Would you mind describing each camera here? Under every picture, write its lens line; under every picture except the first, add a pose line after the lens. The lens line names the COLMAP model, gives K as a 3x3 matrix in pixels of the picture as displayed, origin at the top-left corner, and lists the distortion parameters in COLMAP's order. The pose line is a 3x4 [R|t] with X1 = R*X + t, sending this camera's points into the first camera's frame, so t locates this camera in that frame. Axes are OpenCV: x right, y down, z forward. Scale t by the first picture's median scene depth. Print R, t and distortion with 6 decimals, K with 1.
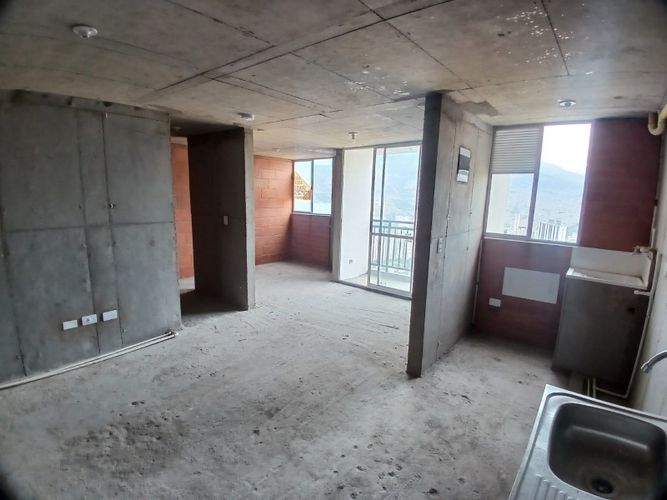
lens RADIAL K [[337.6, 0, 335.2], [0, 337.6, 251.9], [0, 0, 1]] dist [0.040134, -0.073061]
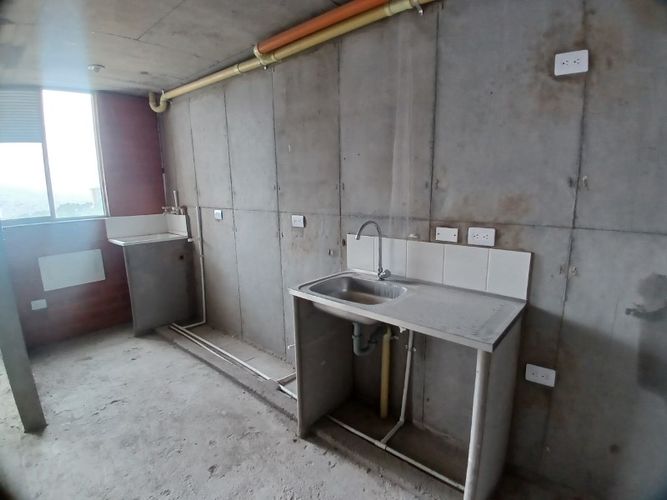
lens RADIAL K [[337.6, 0, 335.2], [0, 337.6, 251.9], [0, 0, 1]] dist [0.040134, -0.073061]
pose [[0.041426, -0.218962, 0.974854, -0.300445], [0.191632, 0.959318, 0.207330, 0.002884], [-0.980592, 0.178224, 0.081700, 0.304325]]
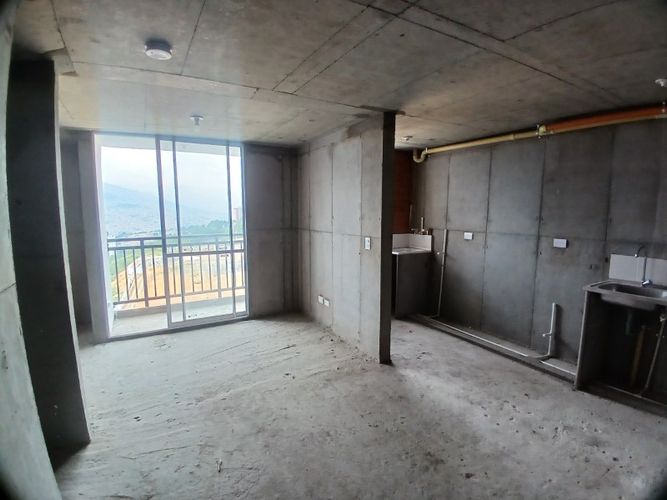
lens RADIAL K [[337.6, 0, 335.2], [0, 337.6, 251.9], [0, 0, 1]] dist [0.040134, -0.073061]
pose [[0.350653, -0.141382, 0.925772, -0.817718], [0.170322, 0.981680, 0.085408, -0.113928], [-0.920887, 0.127731, 0.368310, 0.724327]]
